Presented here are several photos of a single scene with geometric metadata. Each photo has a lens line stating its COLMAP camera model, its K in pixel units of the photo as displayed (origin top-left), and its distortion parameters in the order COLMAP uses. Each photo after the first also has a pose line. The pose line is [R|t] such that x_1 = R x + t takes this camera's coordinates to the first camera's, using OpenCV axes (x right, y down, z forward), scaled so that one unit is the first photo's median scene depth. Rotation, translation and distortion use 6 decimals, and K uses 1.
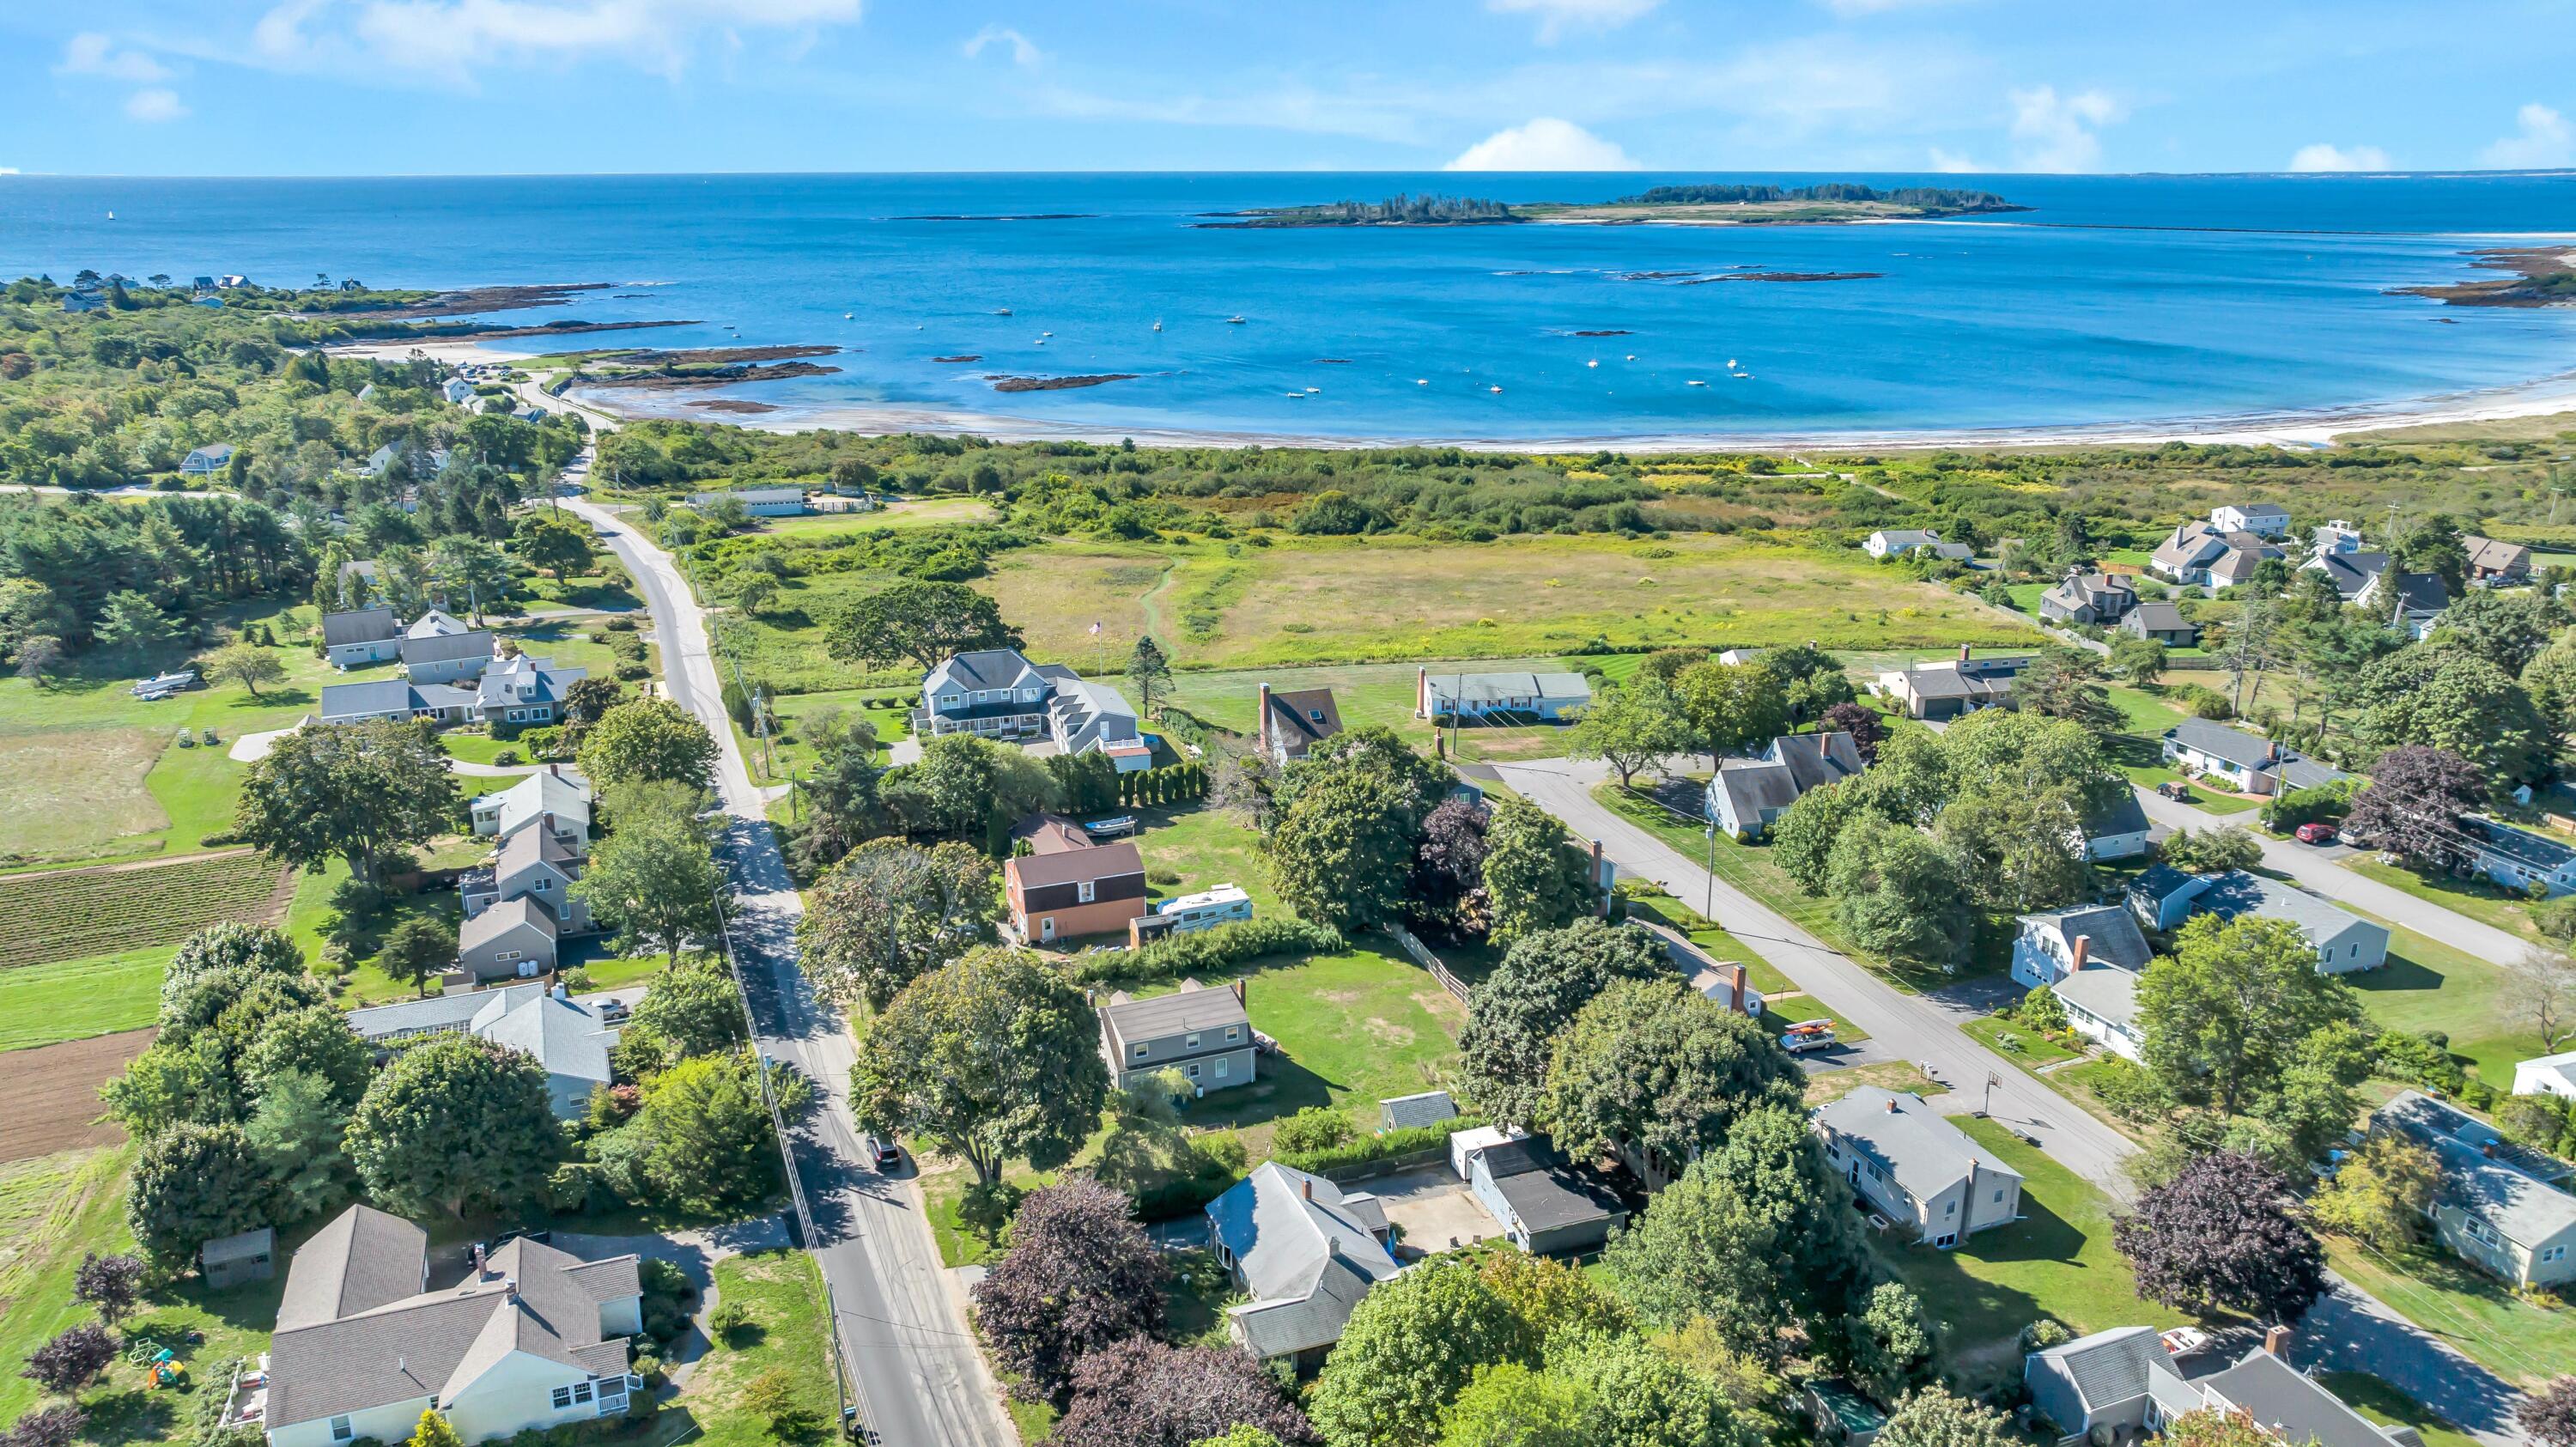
lens RADIAL K [[1814.9, 0, 1284.9], [0, 1814.9, 707.2], [0, 0, 1]] dist [-0.026093, 0.019938]
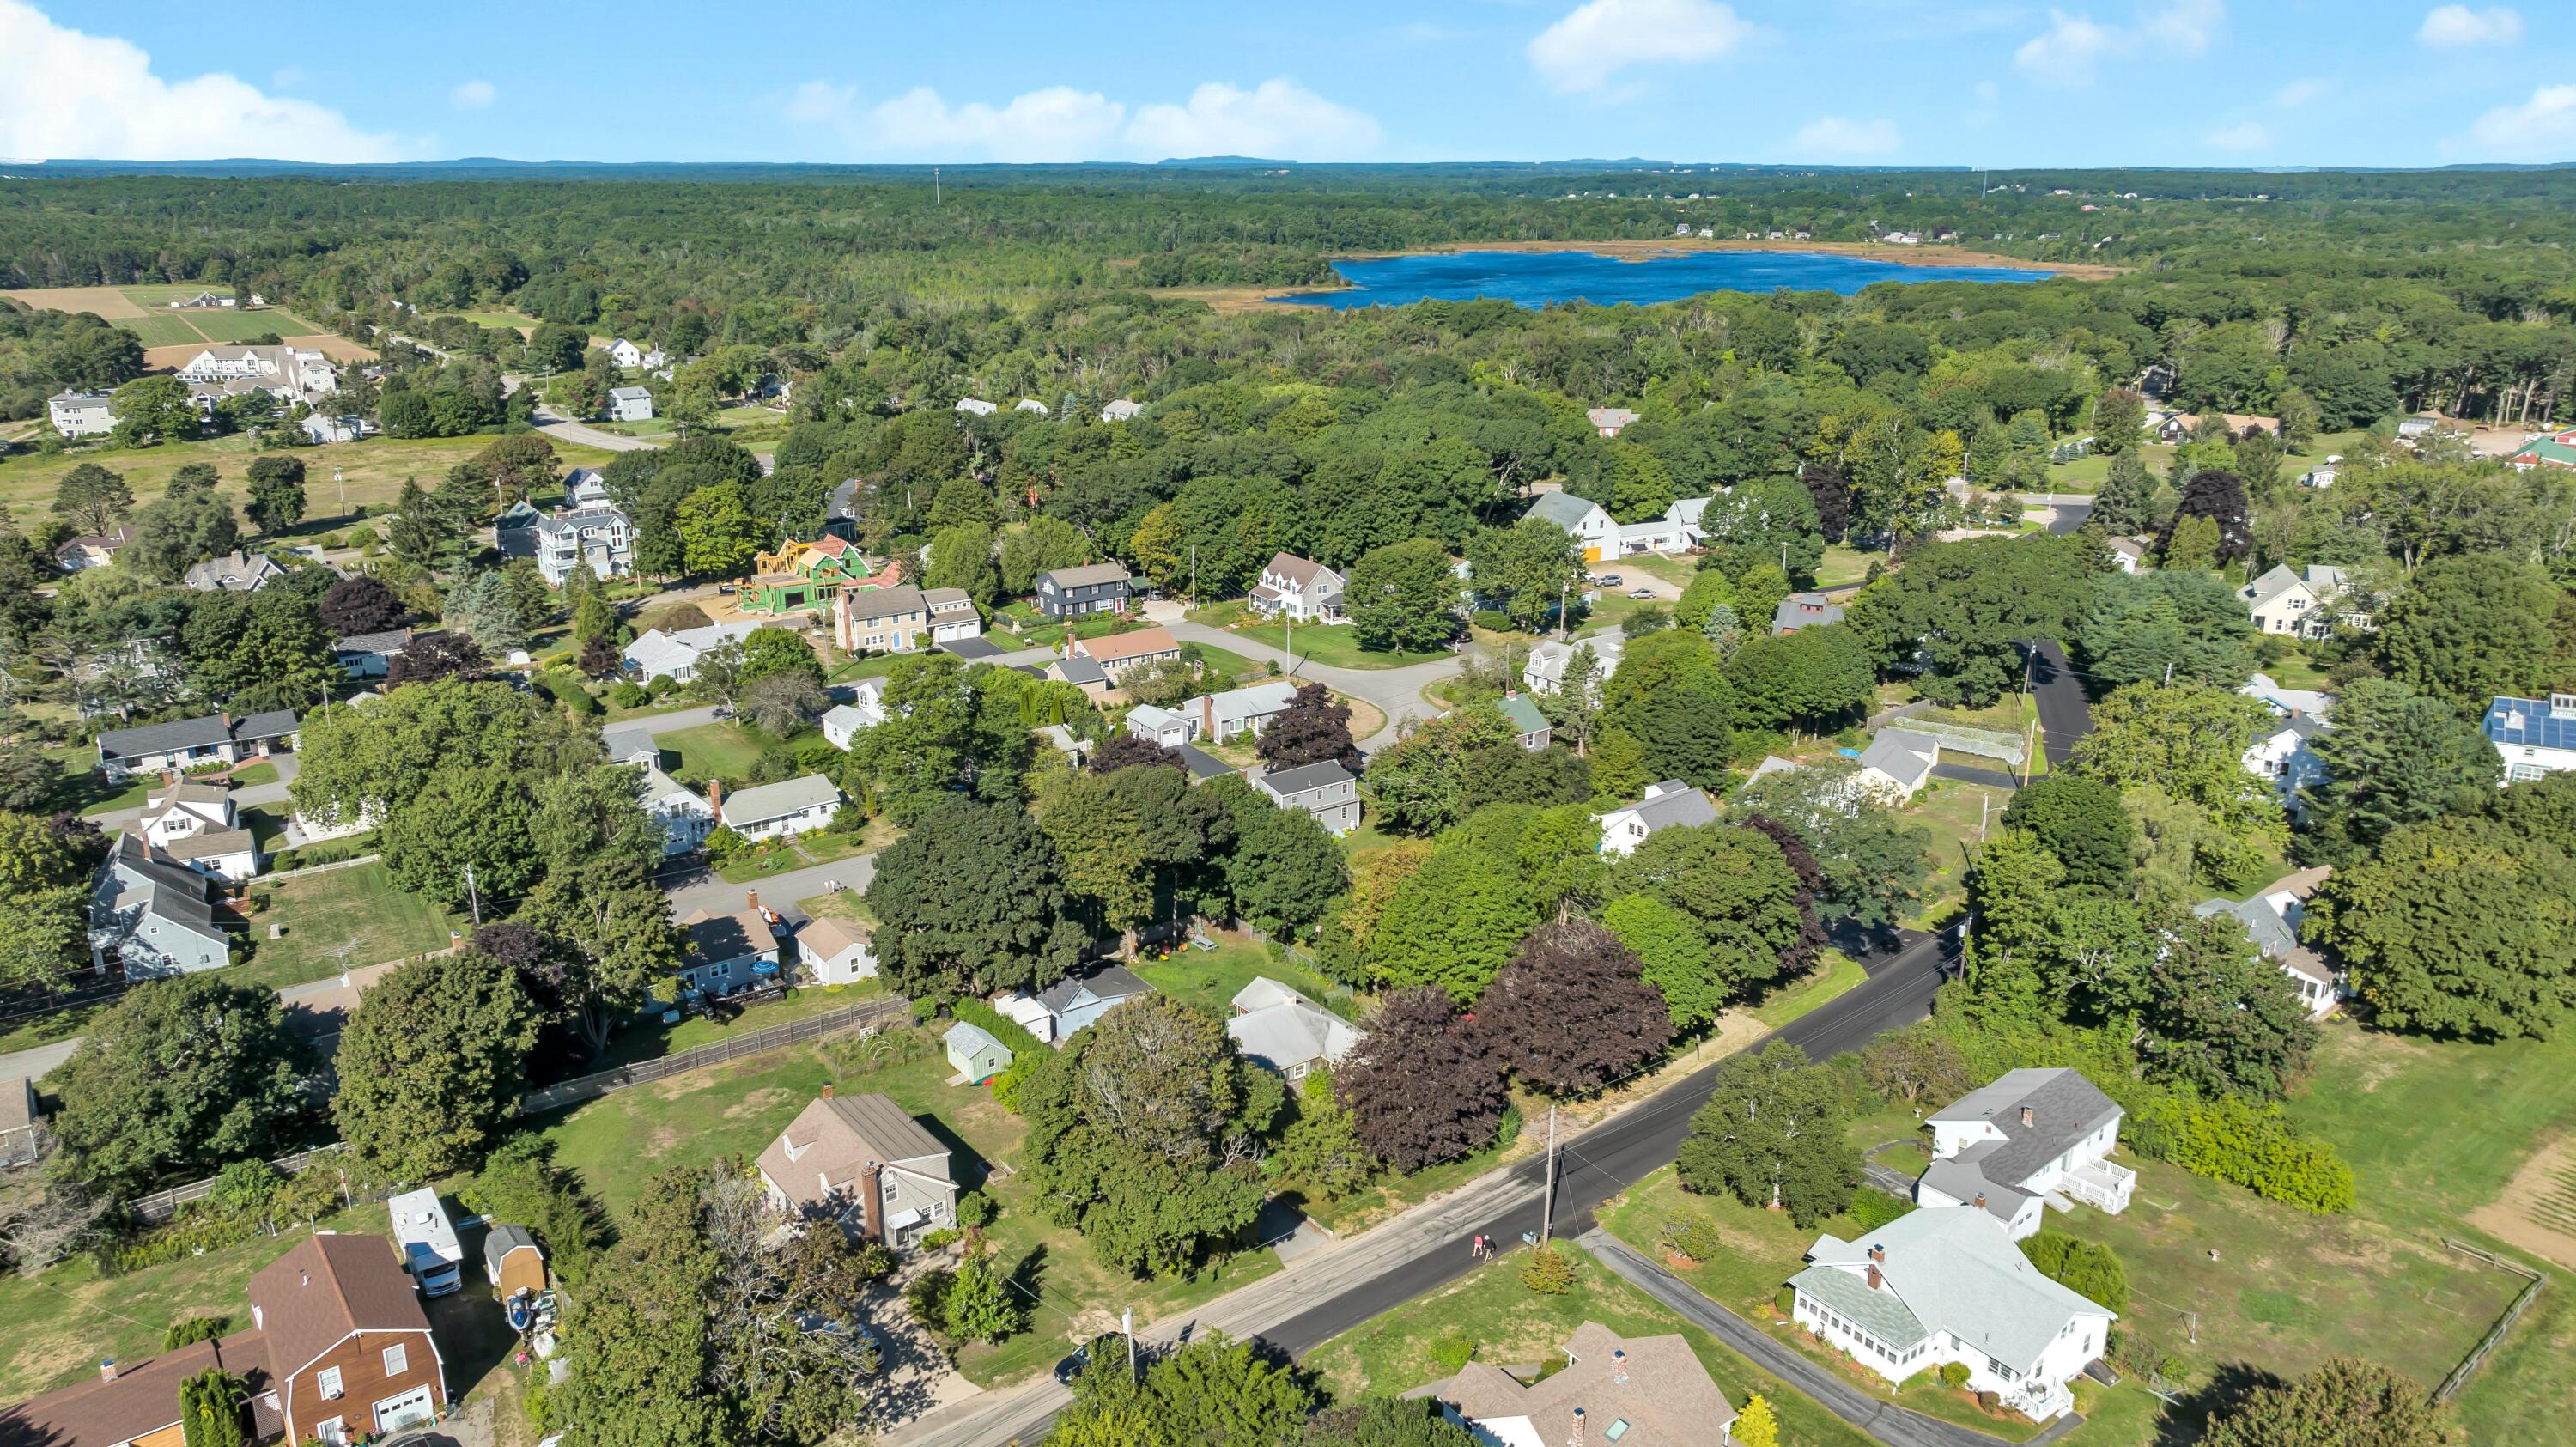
lens RADIAL K [[1814.9, 0, 1287.2], [0, 1814.9, 723.8], [0, 0, 1]] dist [-0.026093, 0.019938]
pose [[-0.267463, -0.286011, 0.920142, -0.525905], [0.278197, 0.891345, 0.357925, -0.160756], [-0.922534, 0.351713, -0.158835, 0.545759]]
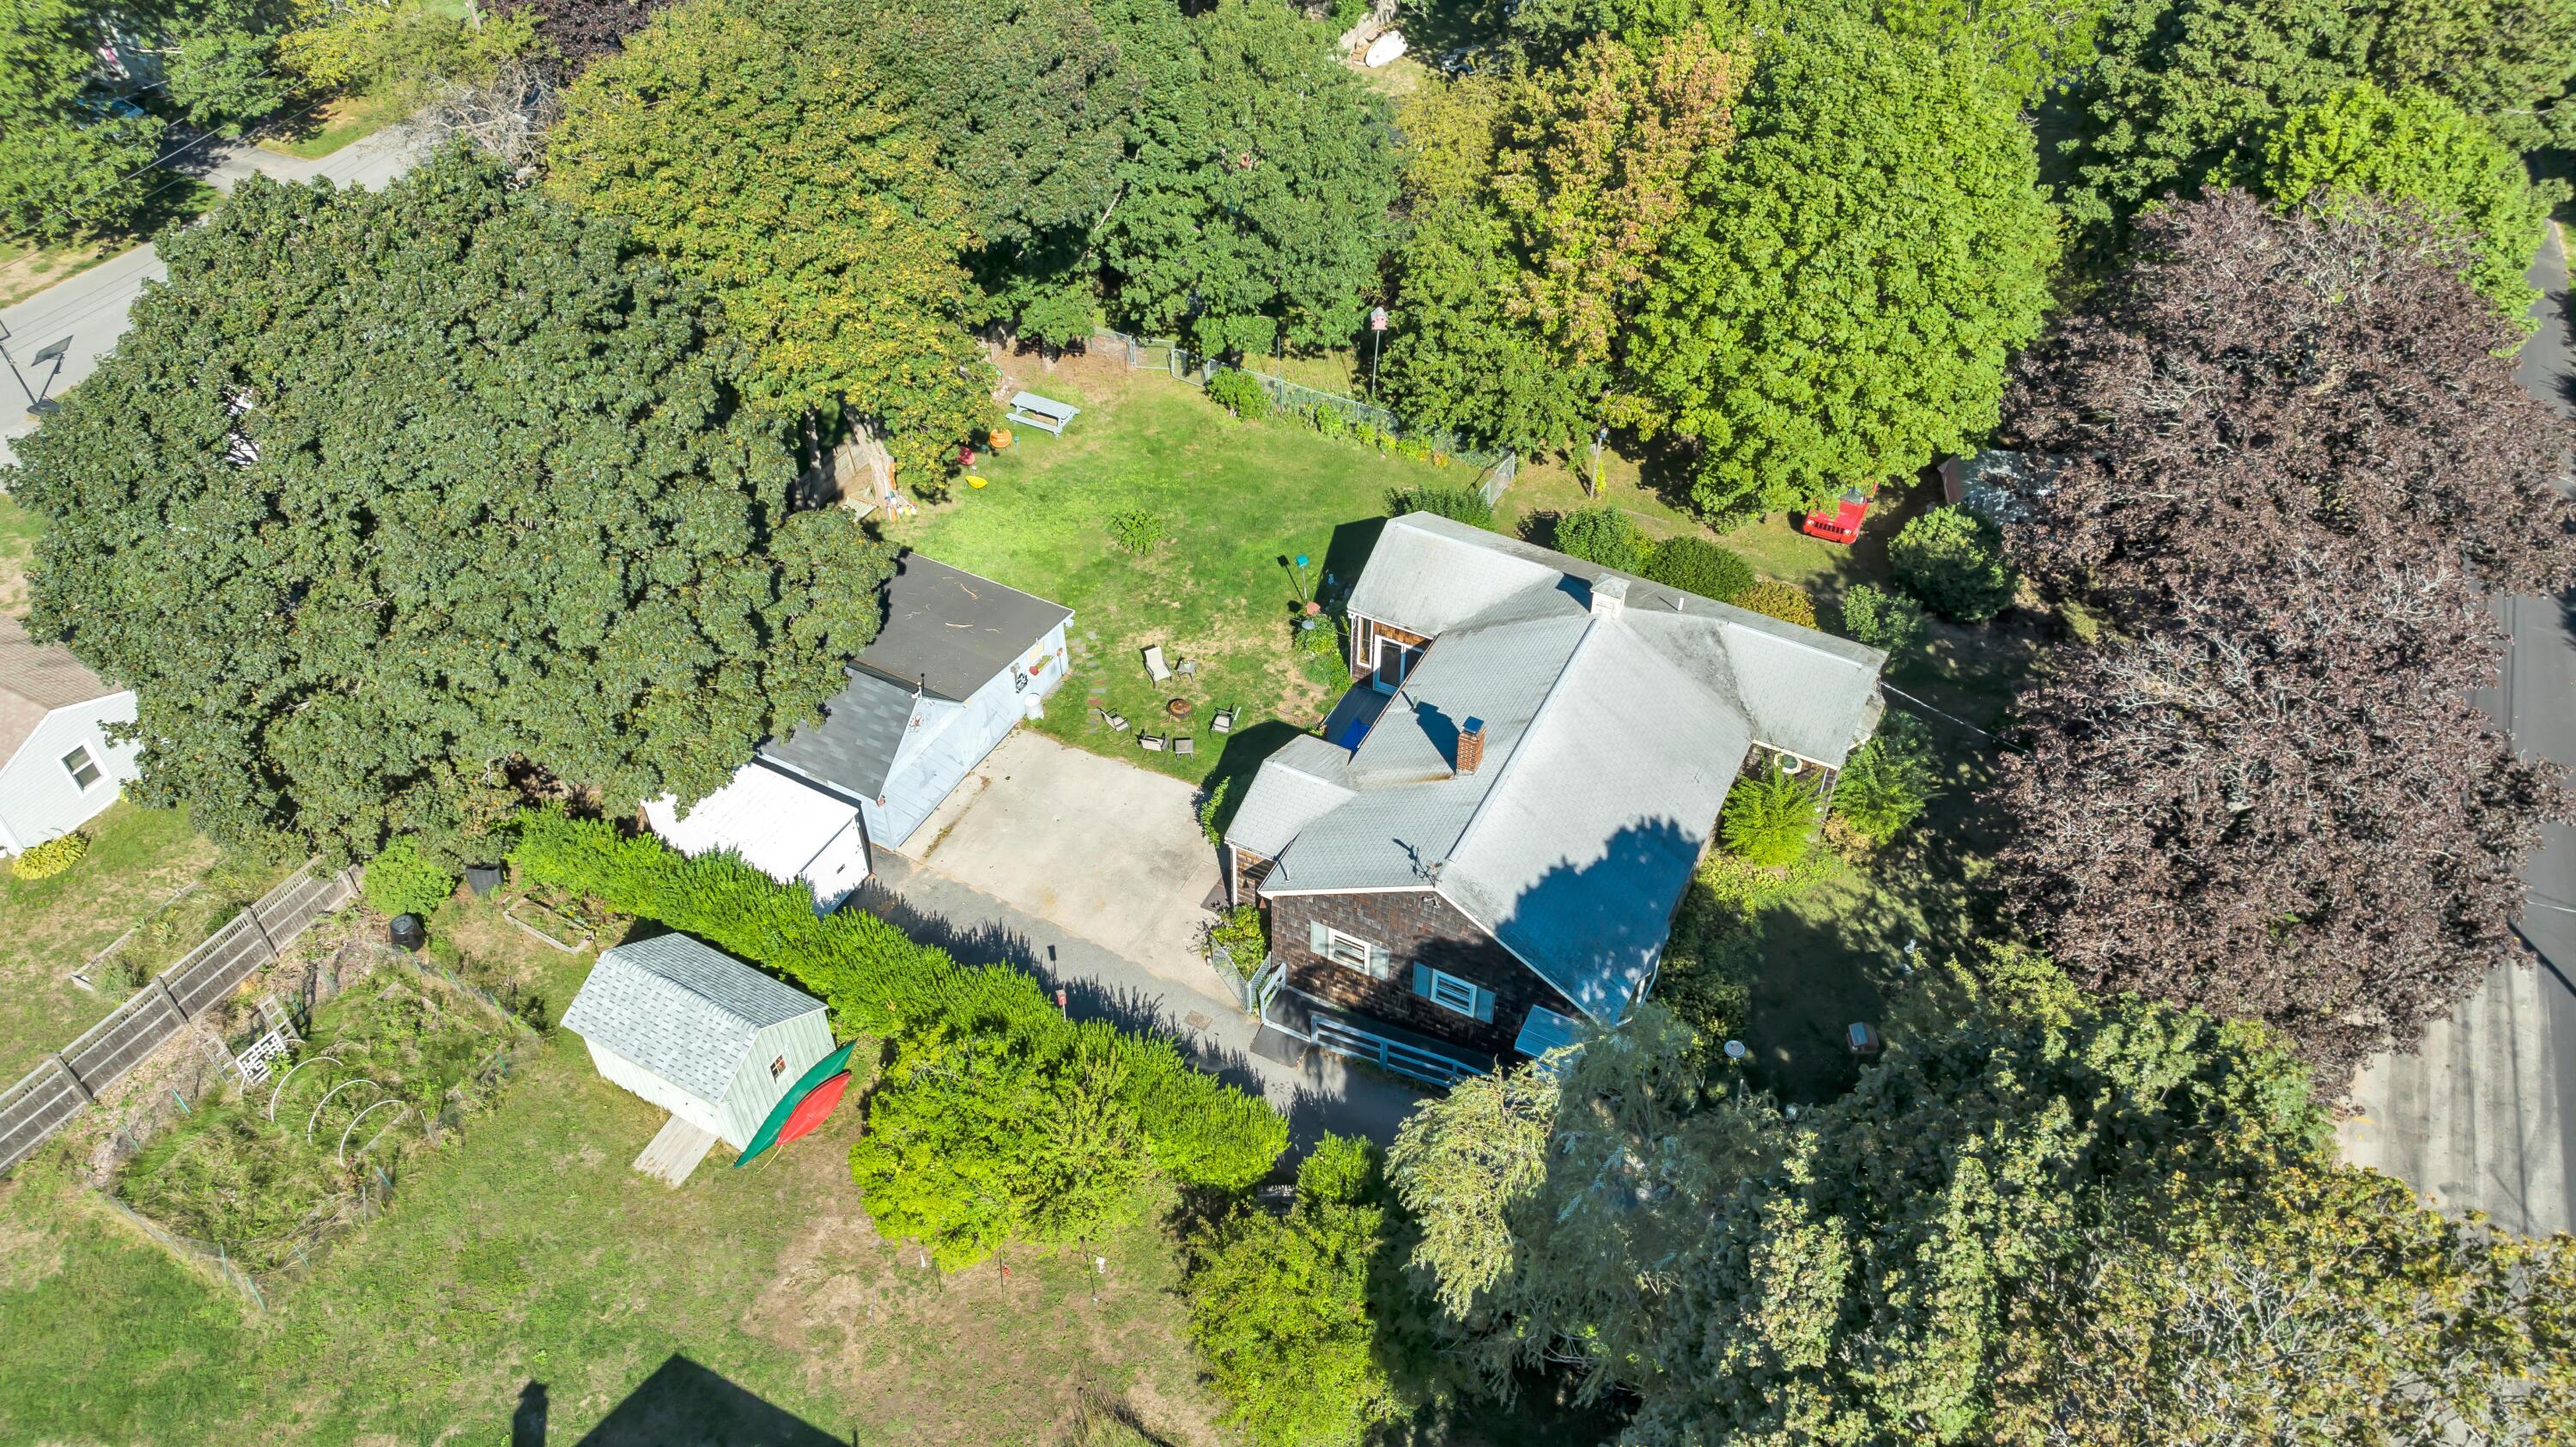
lens RADIAL K [[1814.9, 0, 1286.6], [0, 1814.9, 719.5], [0, 0, 1]] dist [-0.026093, 0.019938]
pose [[-0.660854, -0.511363, 0.549345, -0.083341], [0.219206, 0.568528, 0.792921, -0.021063], [-0.717789, 0.644425, -0.263621, 0.569648]]
